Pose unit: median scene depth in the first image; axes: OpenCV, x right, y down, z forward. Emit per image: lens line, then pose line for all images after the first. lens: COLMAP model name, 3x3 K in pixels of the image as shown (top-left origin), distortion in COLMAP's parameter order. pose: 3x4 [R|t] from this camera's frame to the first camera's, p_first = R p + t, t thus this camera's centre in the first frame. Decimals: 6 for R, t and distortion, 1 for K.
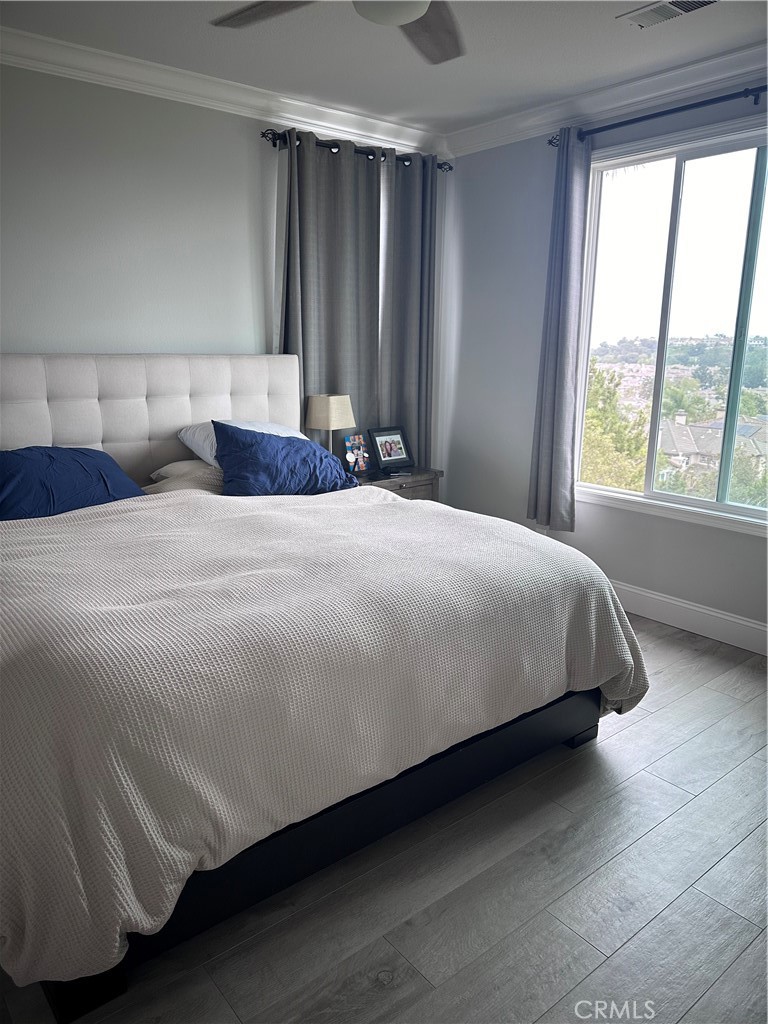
lens RADIAL K [[721.3, 0, 383.4], [0, 721.3, 509.1], [0, 0, 1]] dist [0.001891, -0.010597]
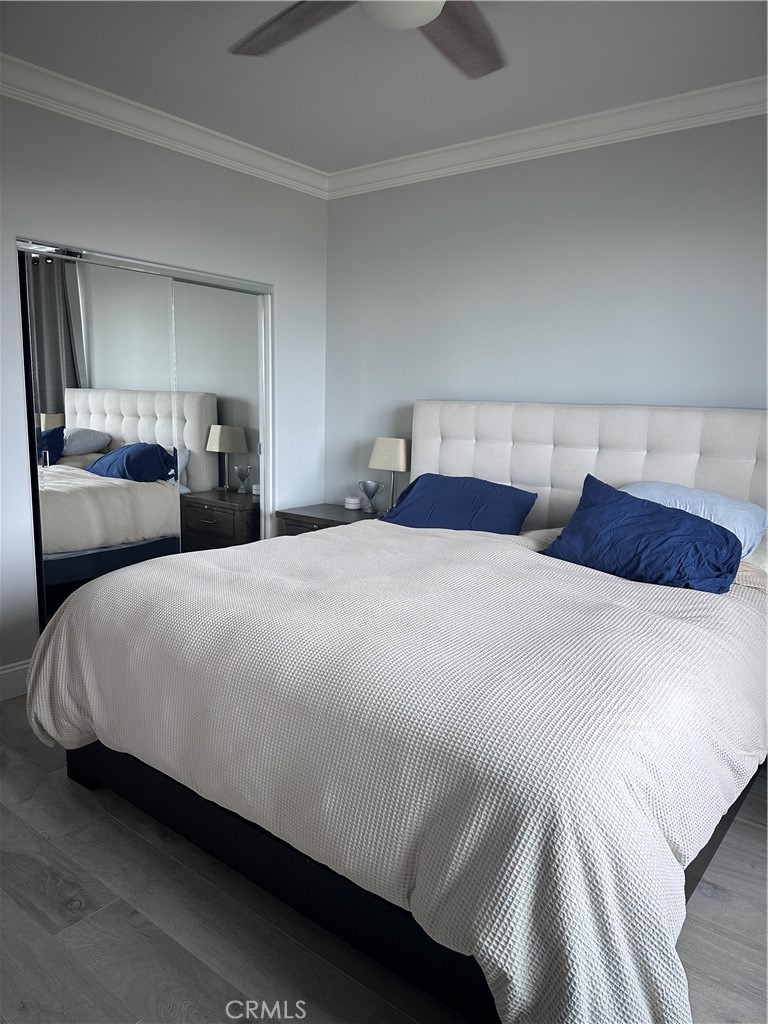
lens RADIAL K [[721.3, 0, 382.0], [0, 721.3, 514.8], [0, 0, 1]] dist [0.001891, -0.010597]
pose [[0.212813, 0.150966, -0.965360, 0.745812], [-0.238410, 0.966153, 0.098533, -0.127944], [0.947561, 0.209182, 0.241602, 0.692465]]
